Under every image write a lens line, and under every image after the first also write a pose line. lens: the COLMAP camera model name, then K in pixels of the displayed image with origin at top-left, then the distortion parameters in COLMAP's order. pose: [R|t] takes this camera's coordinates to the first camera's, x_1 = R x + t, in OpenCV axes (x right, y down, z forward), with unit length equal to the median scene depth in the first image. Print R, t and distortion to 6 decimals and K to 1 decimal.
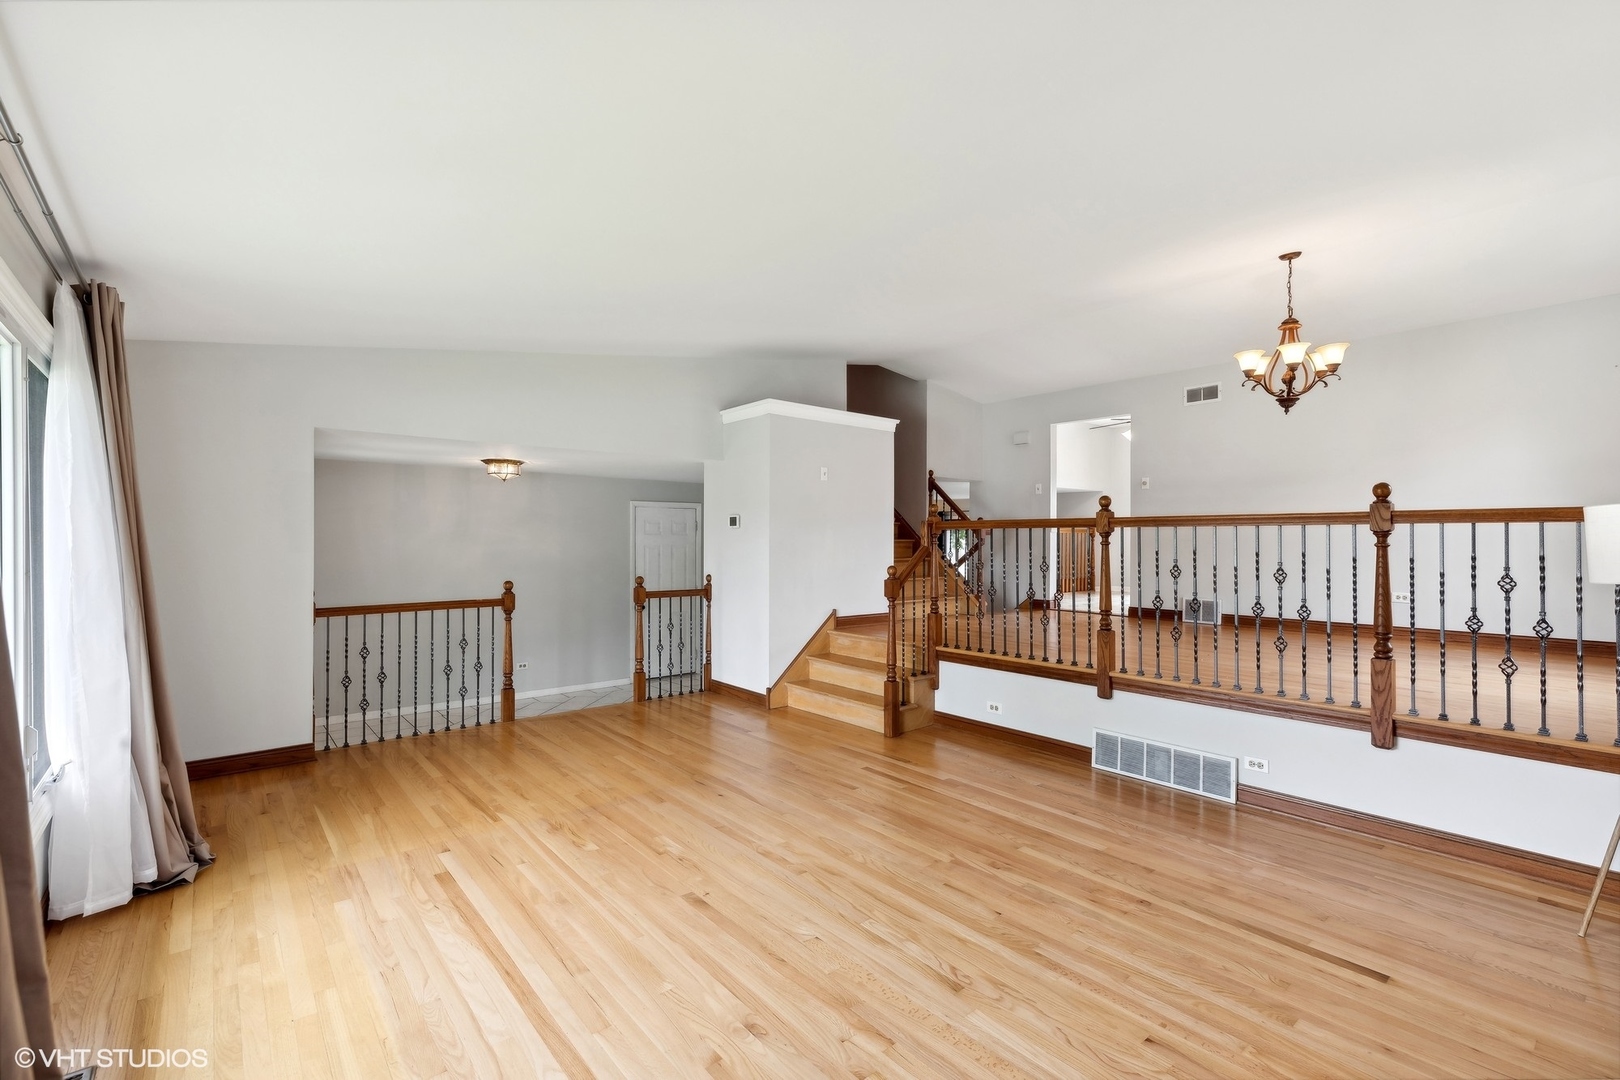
lens RADIAL K [[722.6, 0, 812.4], [0, 722.6, 536.4], [0, 0, 1]] dist [0.002075, 0.000283]
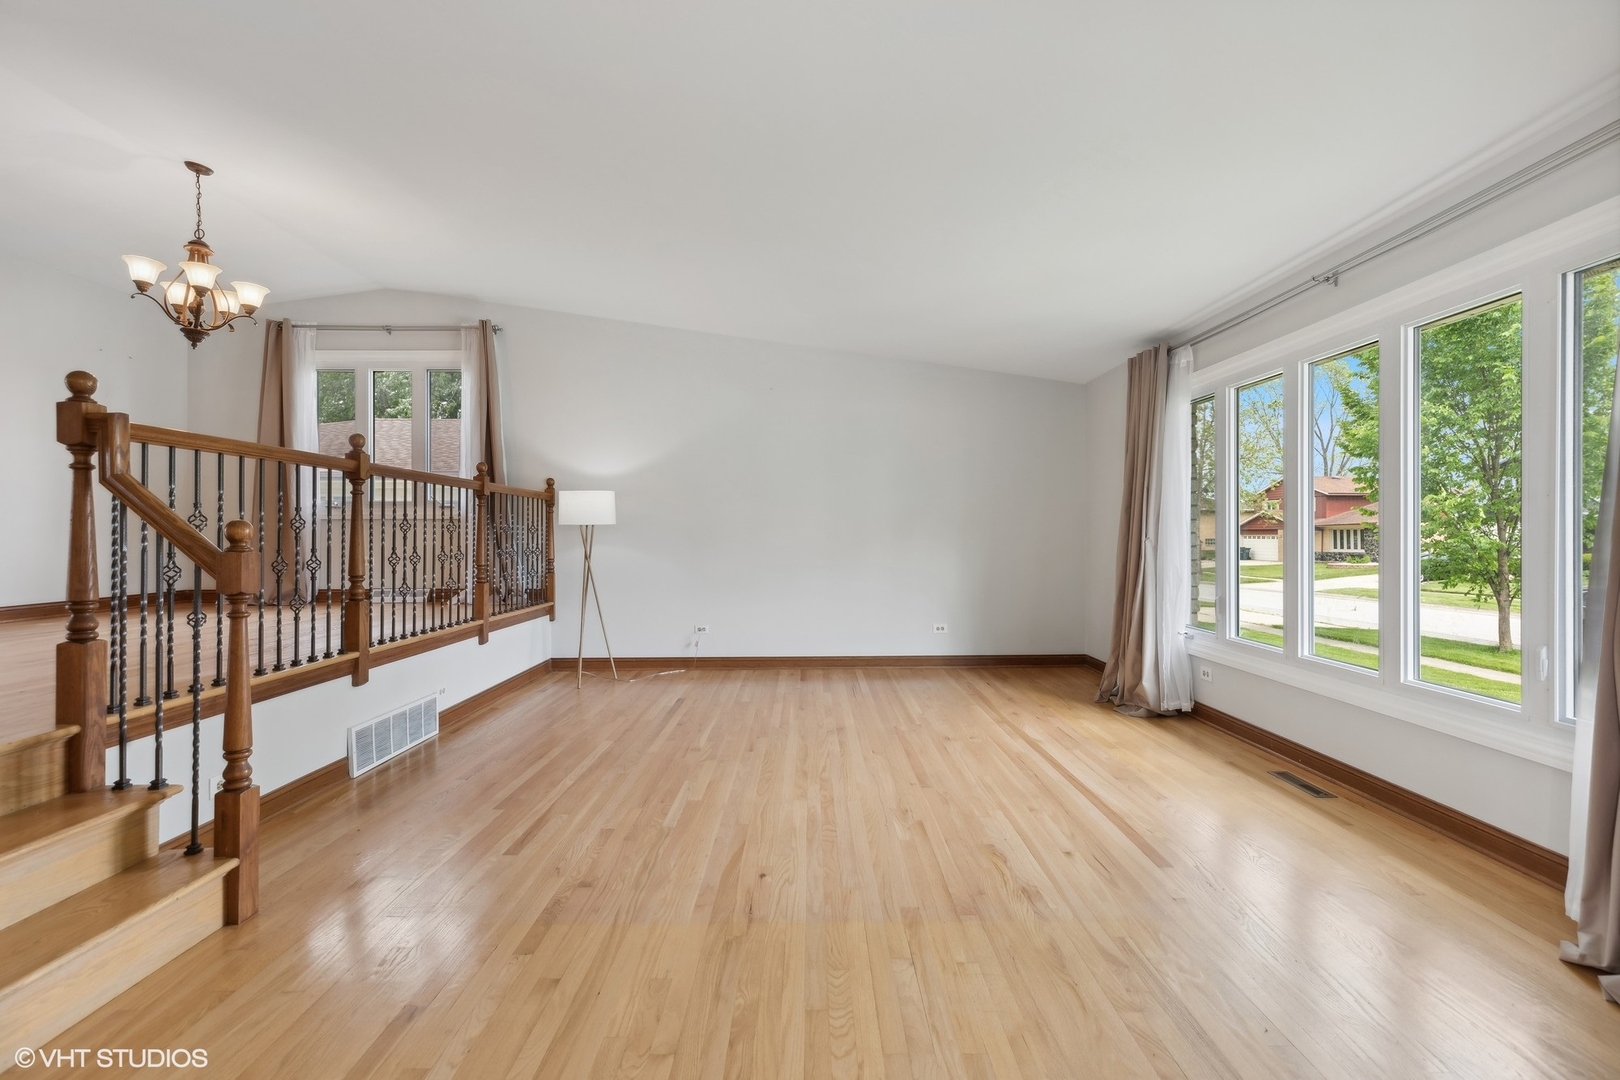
lens RADIAL K [[722.6, 0, 820.0], [0, 722.6, 537.8], [0, 0, 1]] dist [0.002075, 0.000283]
pose [[-0.770216, -0.001525, 0.637782, -0.532264], [0.001555, 0.999990, 0.004269, 0.060458], [-0.637782, 0.004280, -0.770205, 1.363467]]
